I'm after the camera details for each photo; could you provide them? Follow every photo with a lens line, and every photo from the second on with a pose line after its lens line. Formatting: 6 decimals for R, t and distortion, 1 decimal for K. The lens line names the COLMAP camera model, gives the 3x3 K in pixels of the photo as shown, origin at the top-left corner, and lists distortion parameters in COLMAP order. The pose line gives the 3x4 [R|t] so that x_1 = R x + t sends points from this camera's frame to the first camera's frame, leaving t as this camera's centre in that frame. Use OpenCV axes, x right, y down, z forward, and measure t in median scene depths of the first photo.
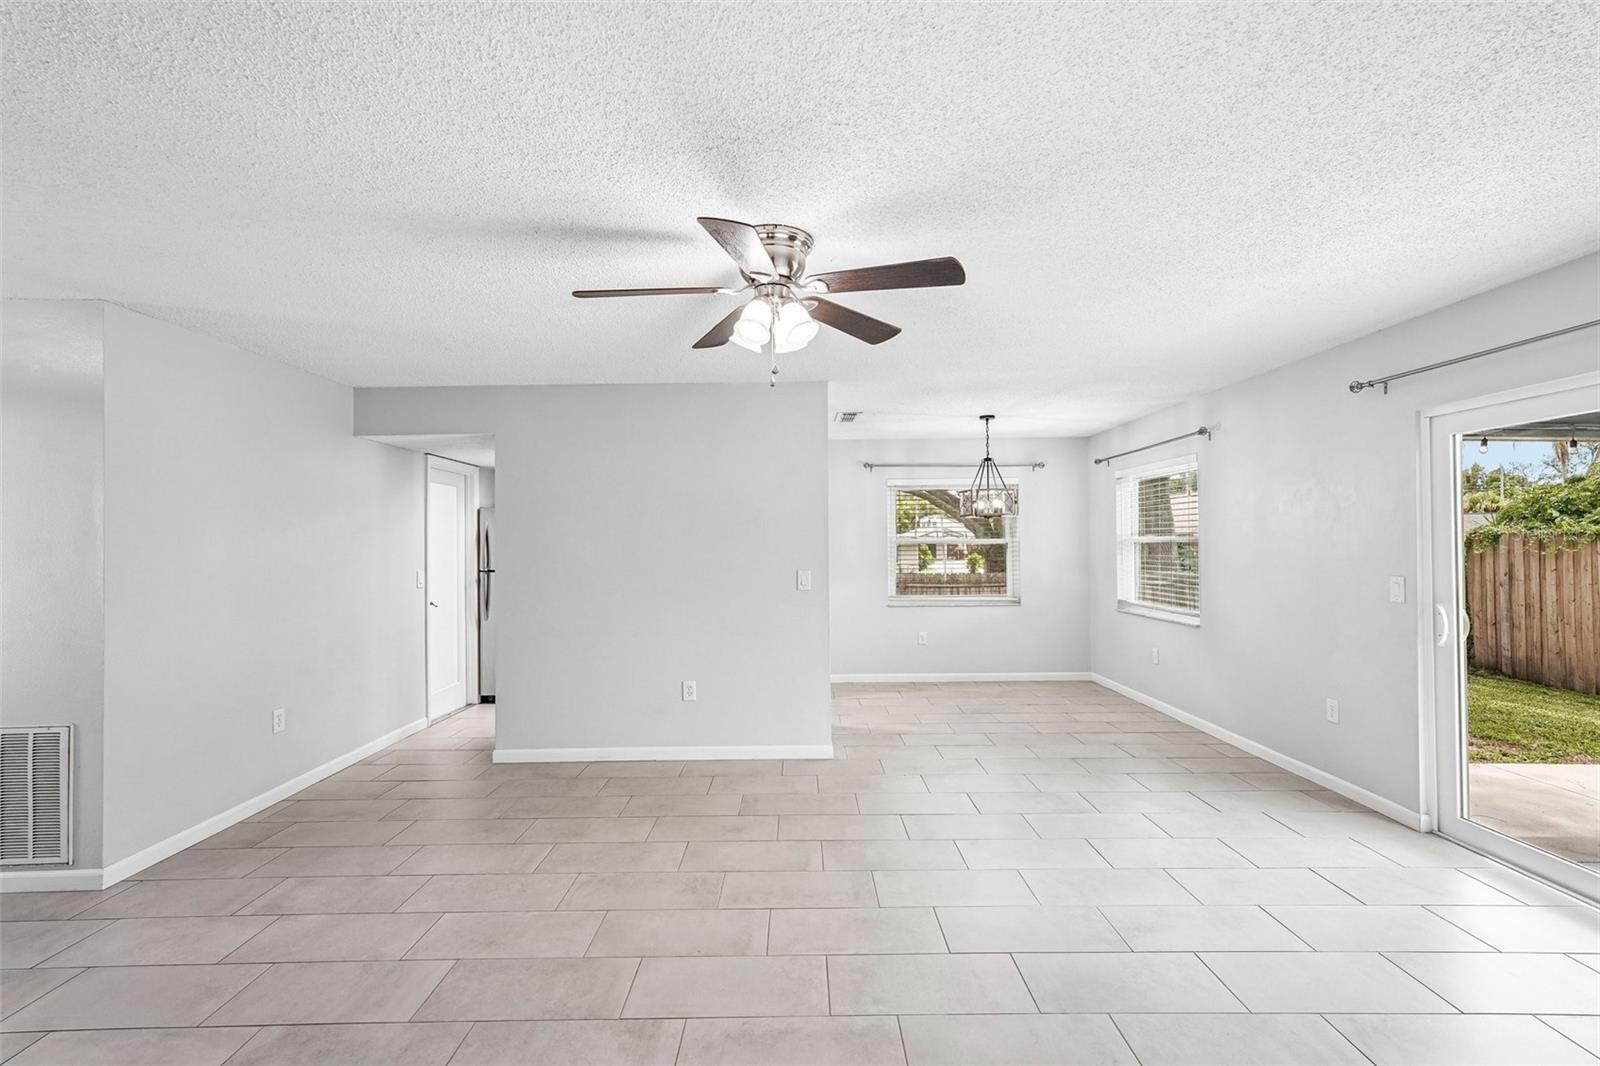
lens RADIAL K [[715.0, 0, 802.8], [0, 715.0, 536.7], [0, 0, 1]] dist [0.018417, 0.000305]
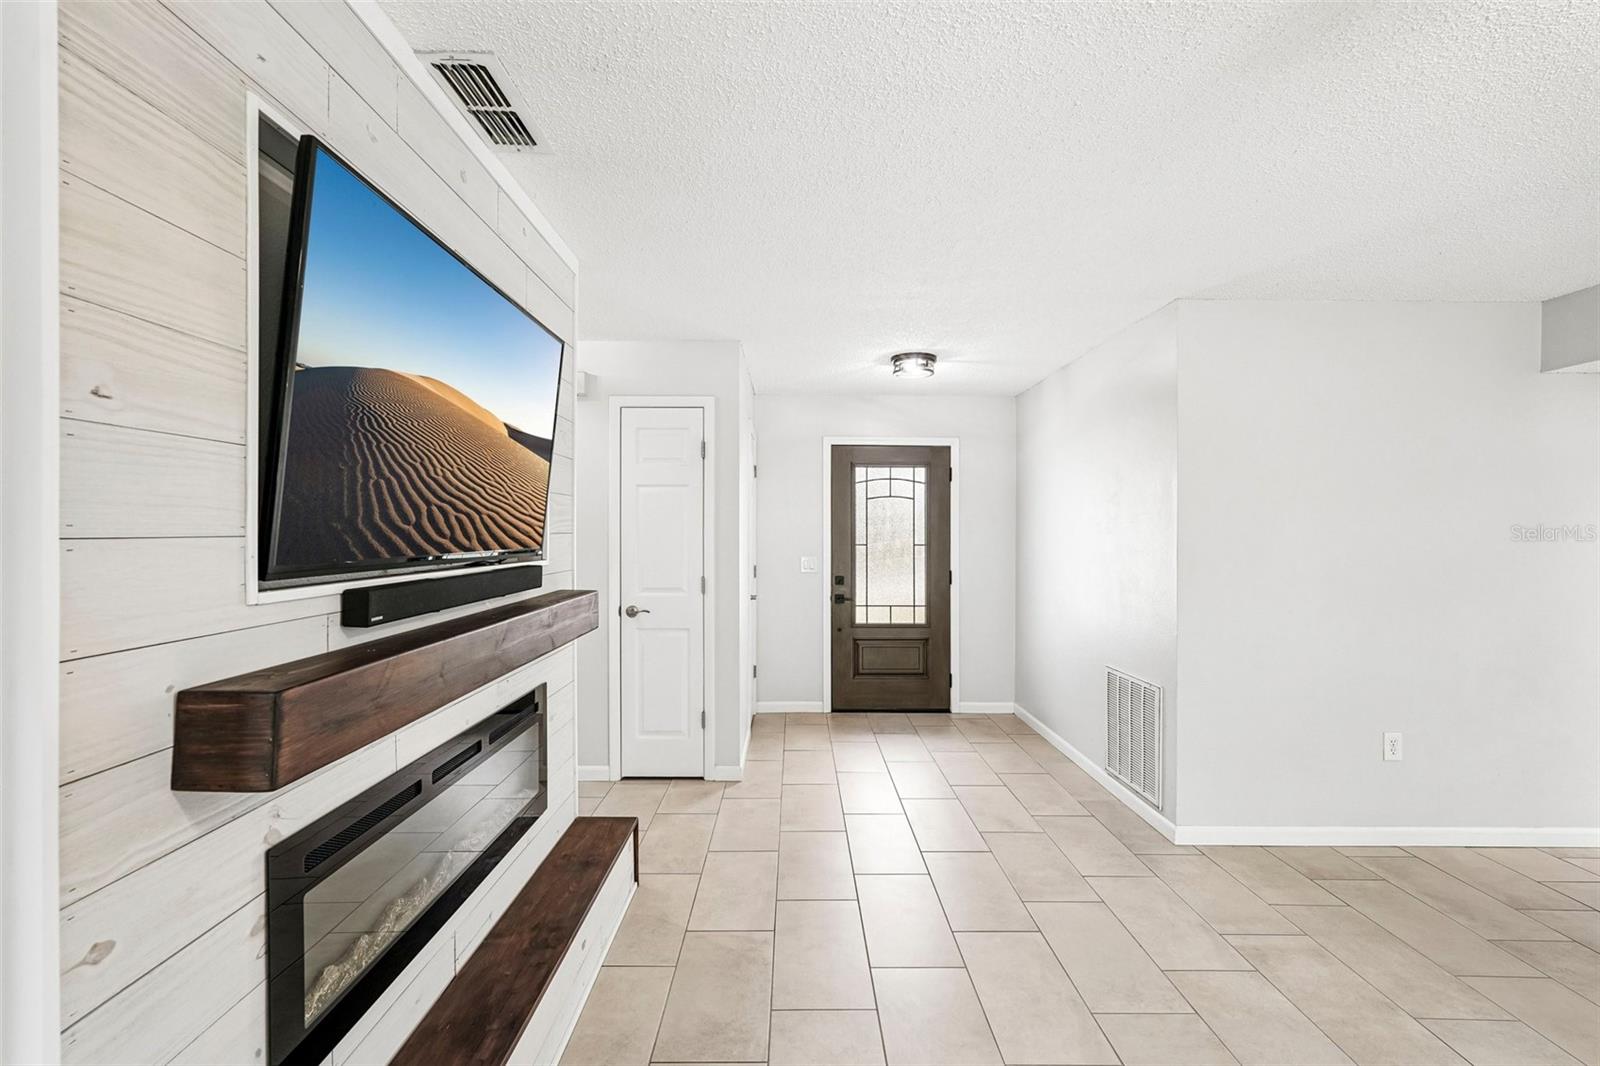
lens RADIAL K [[715.0, 0, 802.8], [0, 715.0, 536.7], [0, 0, 1]] dist [0.018417, 0.000305]
pose [[0.014556, 0.021253, -0.999668, 0.084407], [0.000555, 0.999774, 0.021263, 0.001665], [0.999894, -0.000864, 0.014541, 0.379945]]
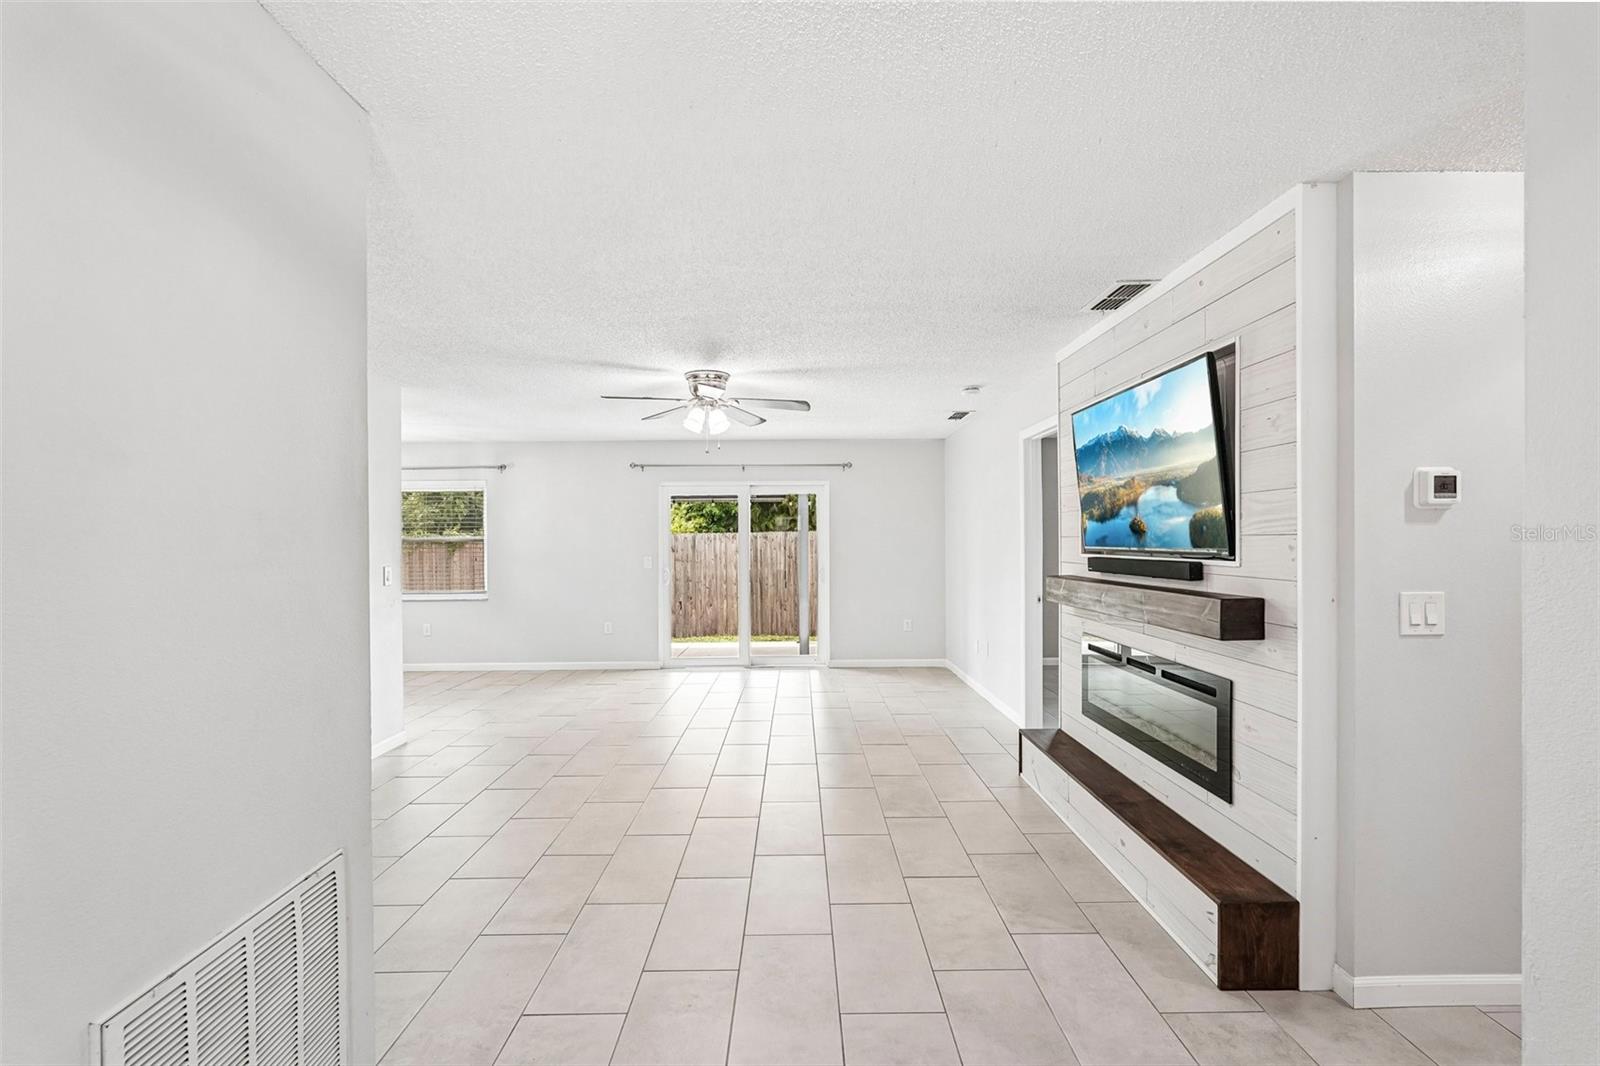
lens RADIAL K [[715.0, 0, 802.8], [0, 715.0, 536.7], [0, 0, 1]] dist [0.018417, 0.000305]
pose [[-0.016428, 0.014852, 0.999755, -1.397006], [-0.003310, 0.999883, -0.014908, 0.026811], [-0.999860, -0.003554, -0.016377, 0.588607]]
